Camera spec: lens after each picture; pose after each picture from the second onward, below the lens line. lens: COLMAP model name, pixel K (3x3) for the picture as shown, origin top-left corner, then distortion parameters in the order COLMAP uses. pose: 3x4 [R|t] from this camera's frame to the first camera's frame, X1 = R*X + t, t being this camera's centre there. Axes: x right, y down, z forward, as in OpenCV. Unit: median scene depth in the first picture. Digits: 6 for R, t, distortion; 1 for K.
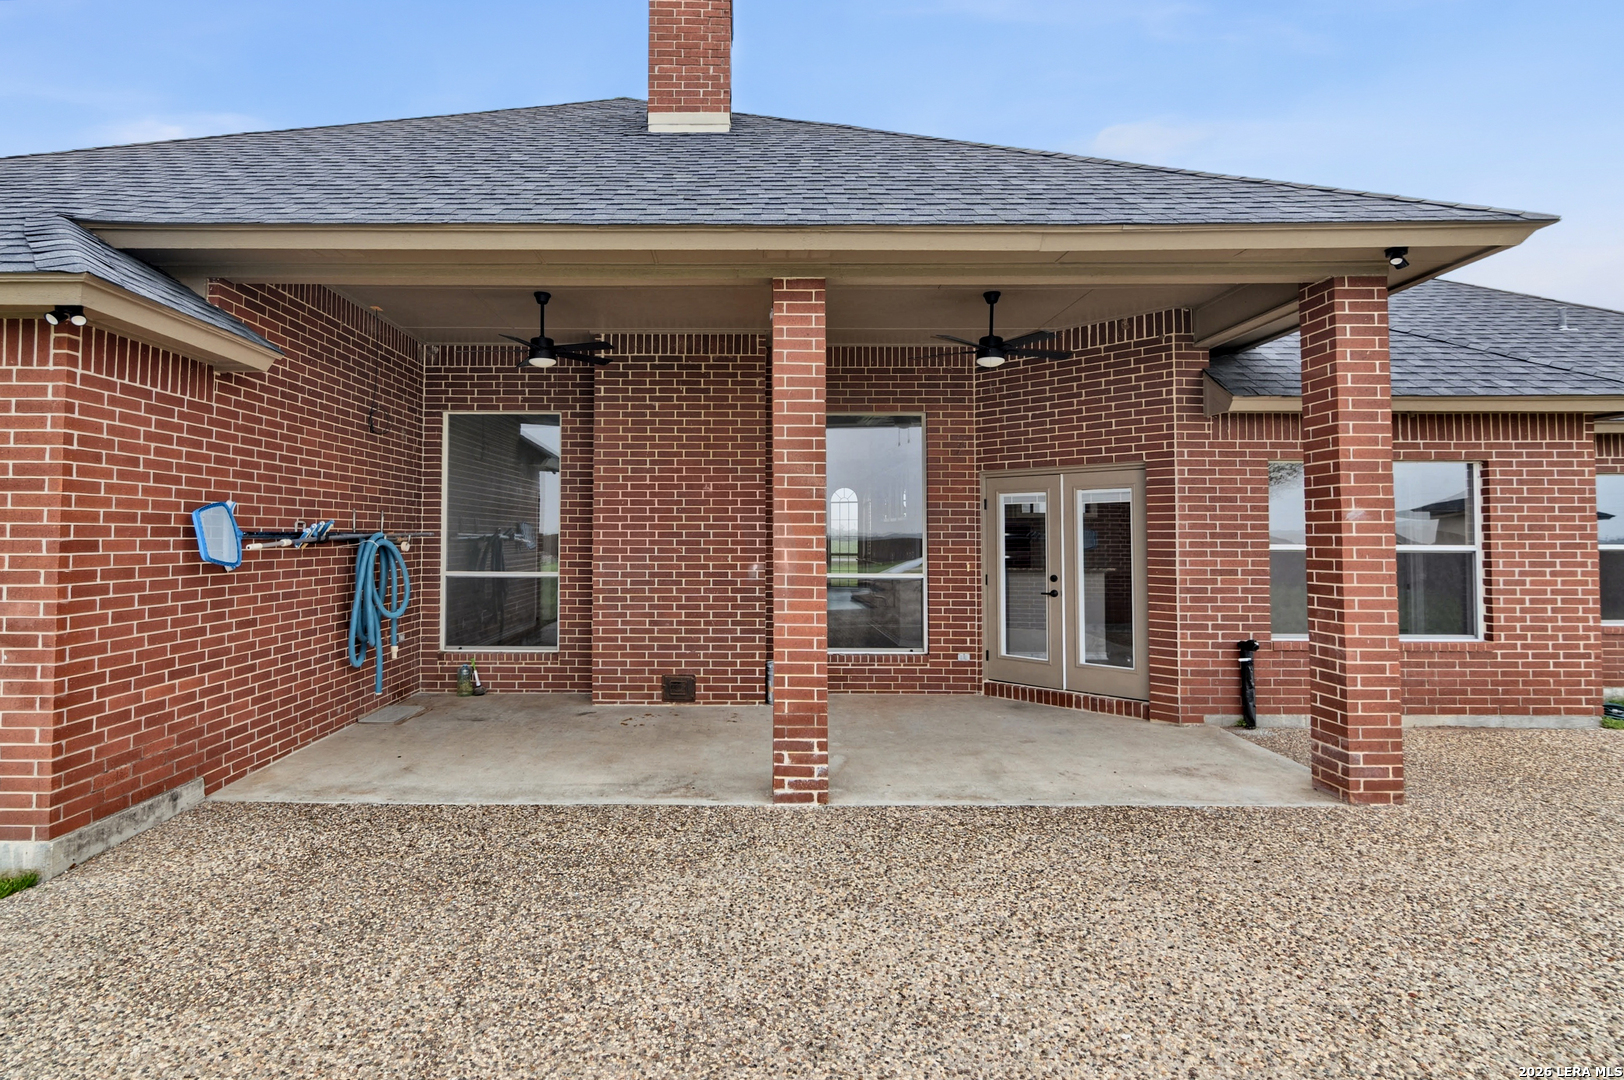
lens RADIAL K [[760.3, 0, 779.5], [0, 760.3, 519.5], [0, 0, 1]] dist [0.003660, 0.000527]
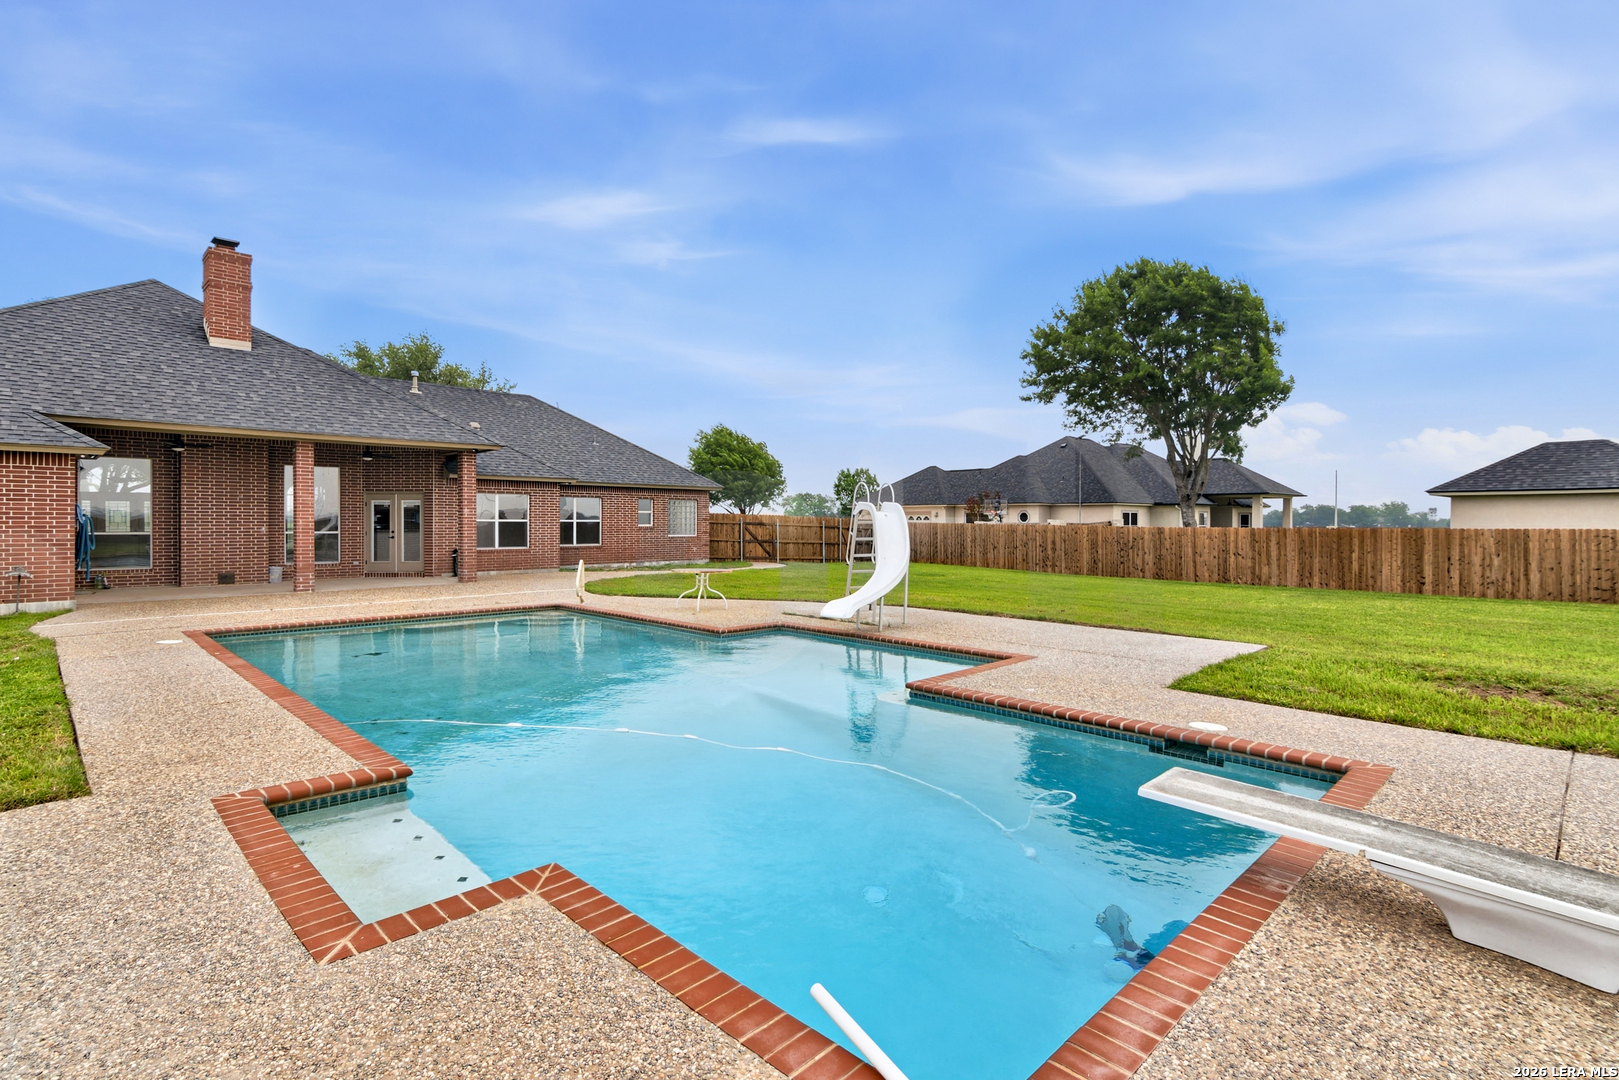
lens RADIAL K [[758.0, 0, 777.1], [0, 758.0, 519.6], [0, 0, 1]] dist [0.003660, 0.000527]
pose [[0.728311, 0.001186, 0.685246, -0.516477], [-0.017156, 0.999717, 0.016504, -0.037068], [-0.685032, -0.023776, 0.728125, -1.983689]]
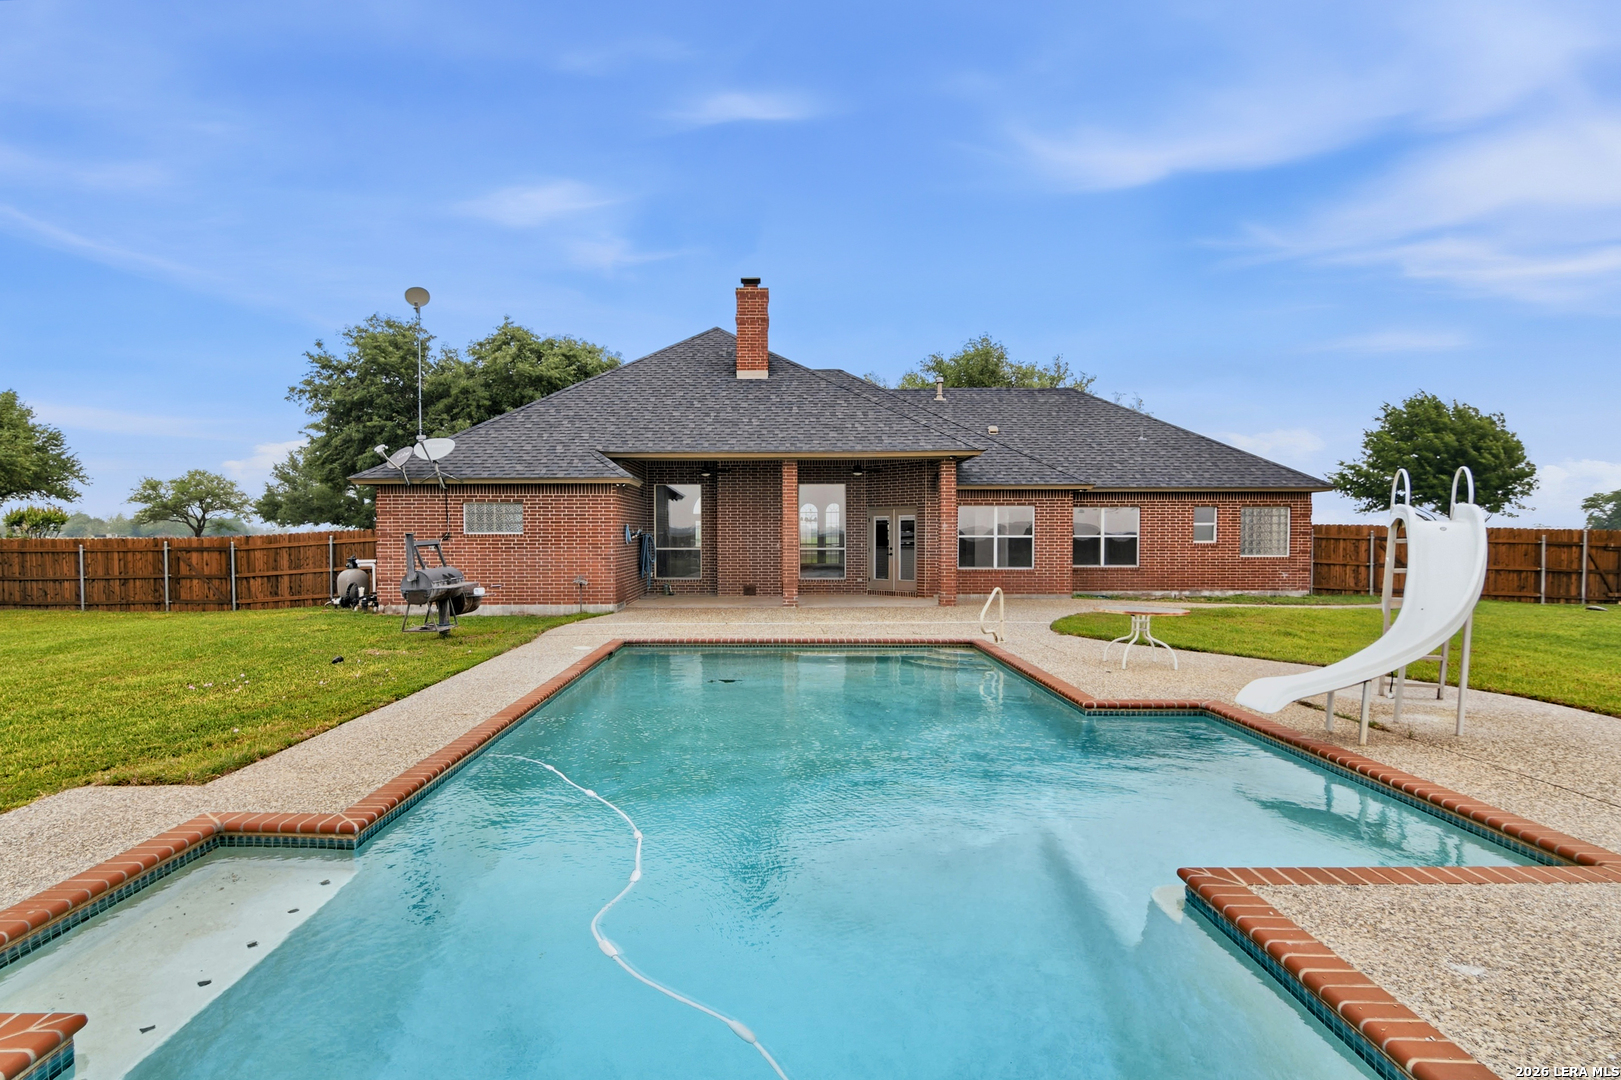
lens RADIAL K [[835.2, 0, 806.2], [0, 835.2, 552.3], [0, 0, 1]] dist [0.017394, -0.000253]
pose [[0.999990, -0.004147, -0.001449, 0.070554], [0.004207, 0.998991, 0.044721, -0.041785], [0.001262, -0.044727, 0.998998, -1.924923]]
